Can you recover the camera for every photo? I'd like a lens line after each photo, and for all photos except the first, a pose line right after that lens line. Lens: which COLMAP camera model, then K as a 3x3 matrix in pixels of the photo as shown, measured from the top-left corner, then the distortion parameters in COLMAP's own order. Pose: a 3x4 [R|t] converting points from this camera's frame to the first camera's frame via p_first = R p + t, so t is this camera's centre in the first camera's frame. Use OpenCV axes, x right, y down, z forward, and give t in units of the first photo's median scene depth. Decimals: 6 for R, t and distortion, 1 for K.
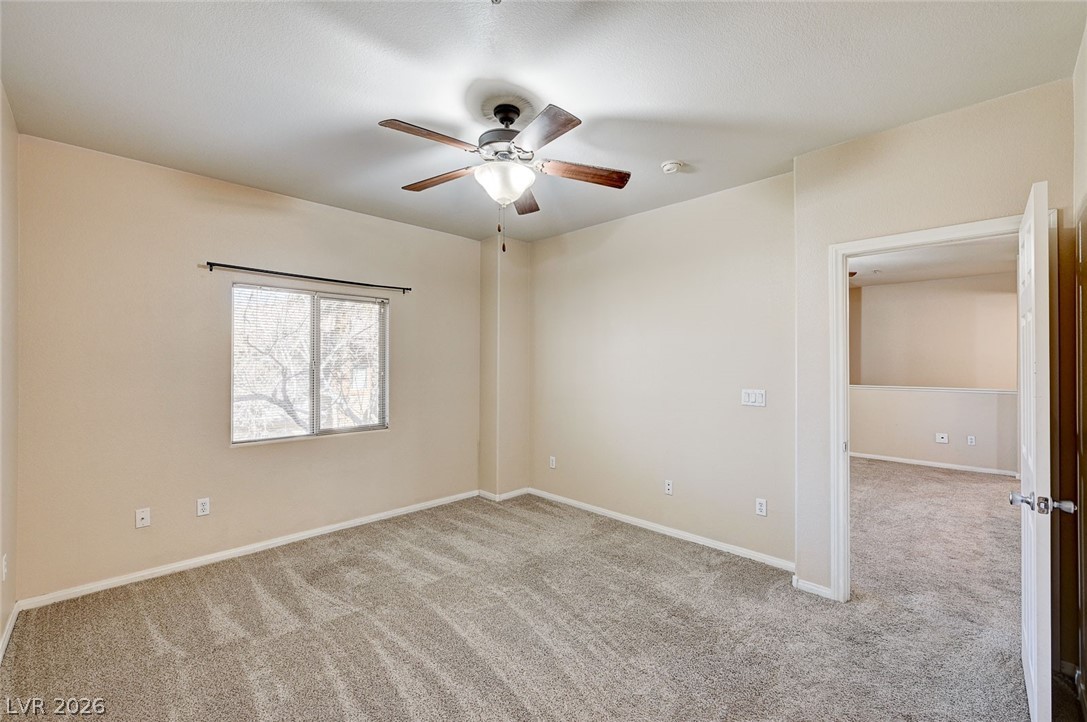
lens RADIAL K [[449.7, 0, 548.7], [0, 449.7, 360.3], [0, 0, 1]] dist [-0.000990, -0.000028]
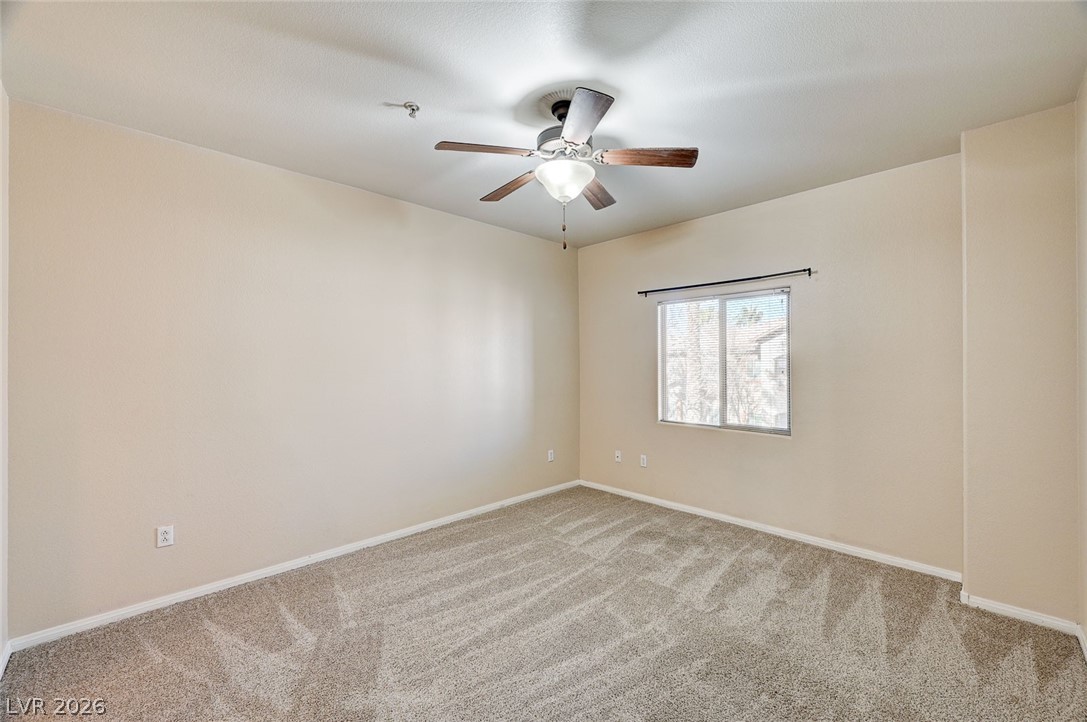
lens RADIAL K [[429.0, 0, 544.7], [0, 429.0, 366.7], [0, 0, 1]] dist [-0.000147, -0.000056]
pose [[0.001356, 0.008405, -0.999964, 0.568373], [0.009801, 0.999917, 0.008418, 0.007546], [0.999951, -0.009812, 0.001273, 0.637511]]
